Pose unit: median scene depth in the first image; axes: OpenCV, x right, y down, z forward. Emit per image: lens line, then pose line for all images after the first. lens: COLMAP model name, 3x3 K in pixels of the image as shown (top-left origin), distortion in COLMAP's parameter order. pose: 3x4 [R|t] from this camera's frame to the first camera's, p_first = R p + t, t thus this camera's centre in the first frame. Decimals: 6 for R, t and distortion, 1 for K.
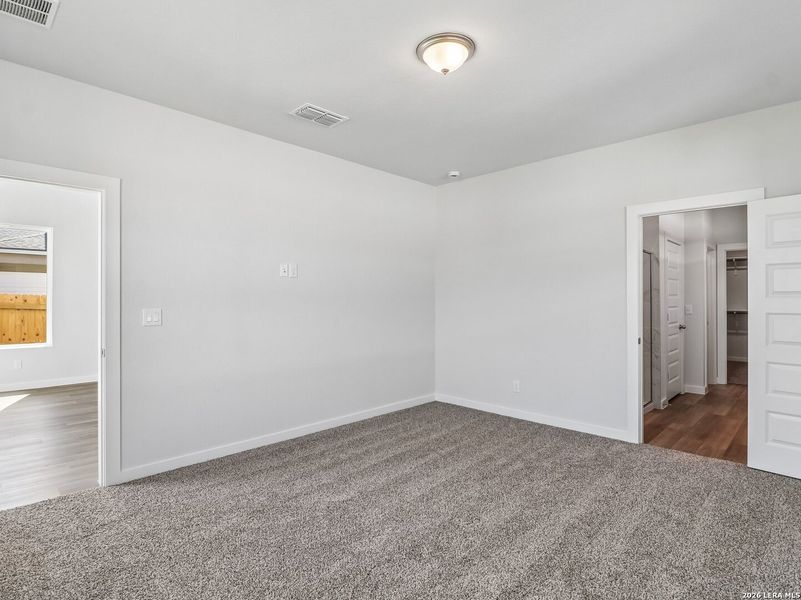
lens RADIAL K [[428.7, 0, 393.5], [0, 428.7, 297.8], [0, 0, 1]] dist [-0.001986, -0.012439]
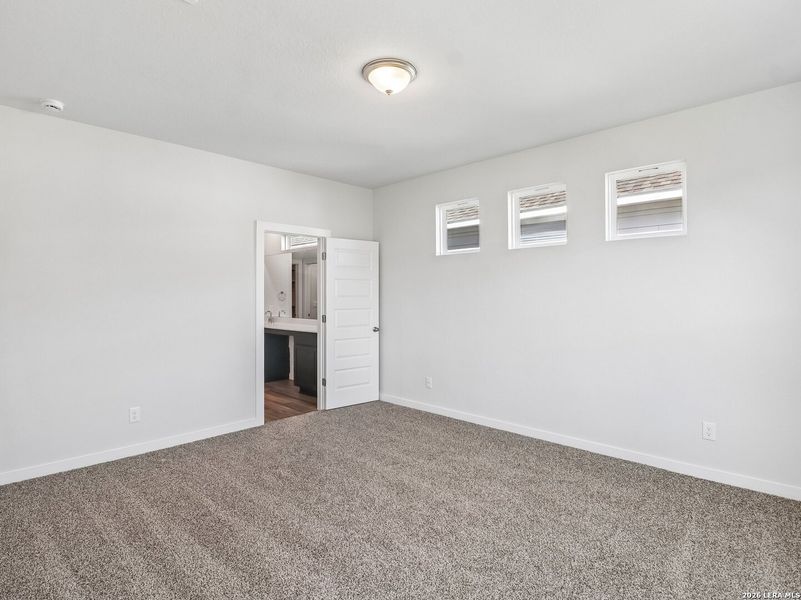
lens RADIAL K [[428.7, 0, 393.5], [0, 428.7, 297.8], [0, 0, 1]] dist [-0.001986, -0.012439]
pose [[-0.010250, -0.007553, 0.999919, -0.662427], [-0.001601, 0.999970, 0.007537, -0.018894], [-0.999946, -0.001524, -0.010262, 0.711807]]
